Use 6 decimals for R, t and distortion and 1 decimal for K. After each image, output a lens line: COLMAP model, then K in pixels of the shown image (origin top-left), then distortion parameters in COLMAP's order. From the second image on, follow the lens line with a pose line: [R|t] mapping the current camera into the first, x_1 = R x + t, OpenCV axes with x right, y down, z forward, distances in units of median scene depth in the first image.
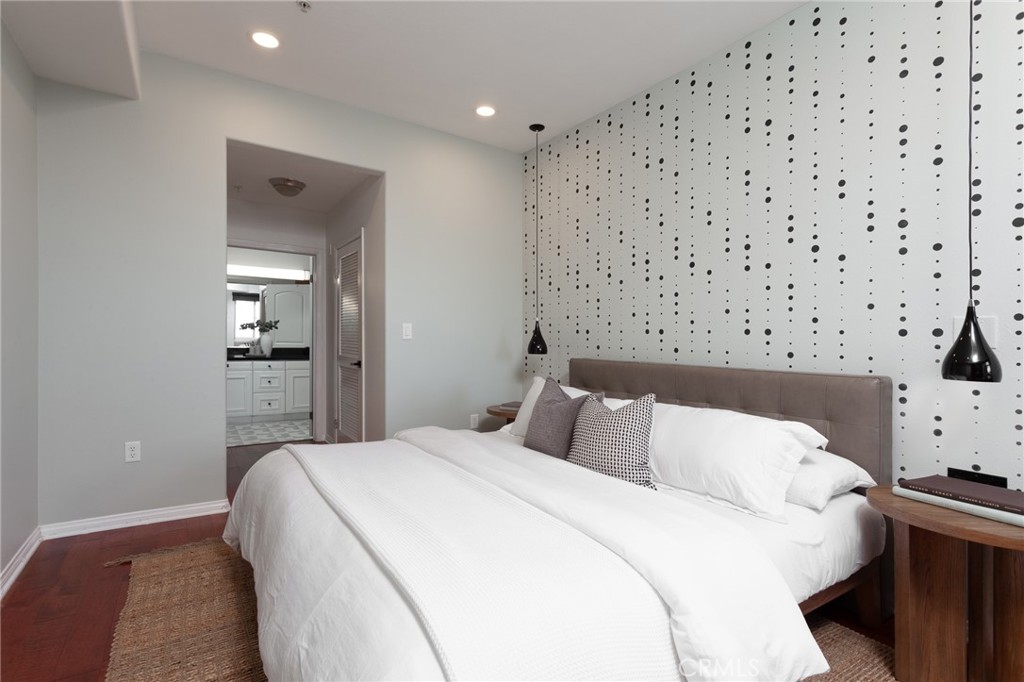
lens RADIAL K [[491.6, 0, 510.3], [0, 491.6, 350.2], [0, 0, 1]] dist [-0.002705, -0.000535]
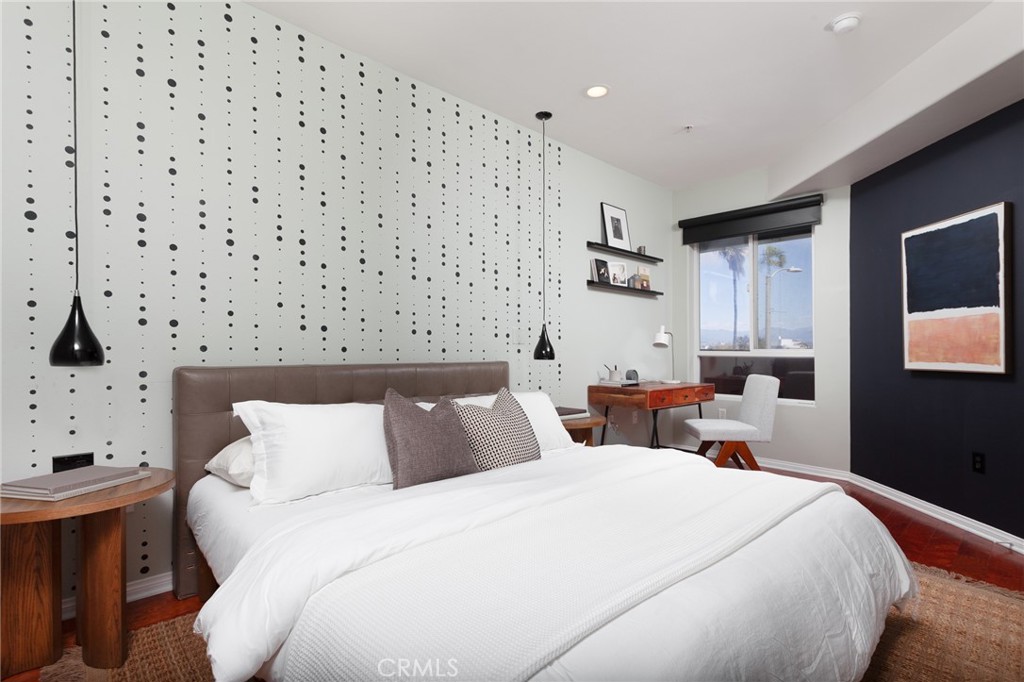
lens RADIAL K [[440.3, 0, 511.1], [0, 440.3, 335.4], [0, 0, 1]] dist [0.000467, 0.000065]
pose [[-0.111882, -0.004841, 0.993710, -0.615518], [-0.000659, 0.999988, 0.004798, -0.035817], [-0.993721, -0.000118, -0.111884, 0.932359]]
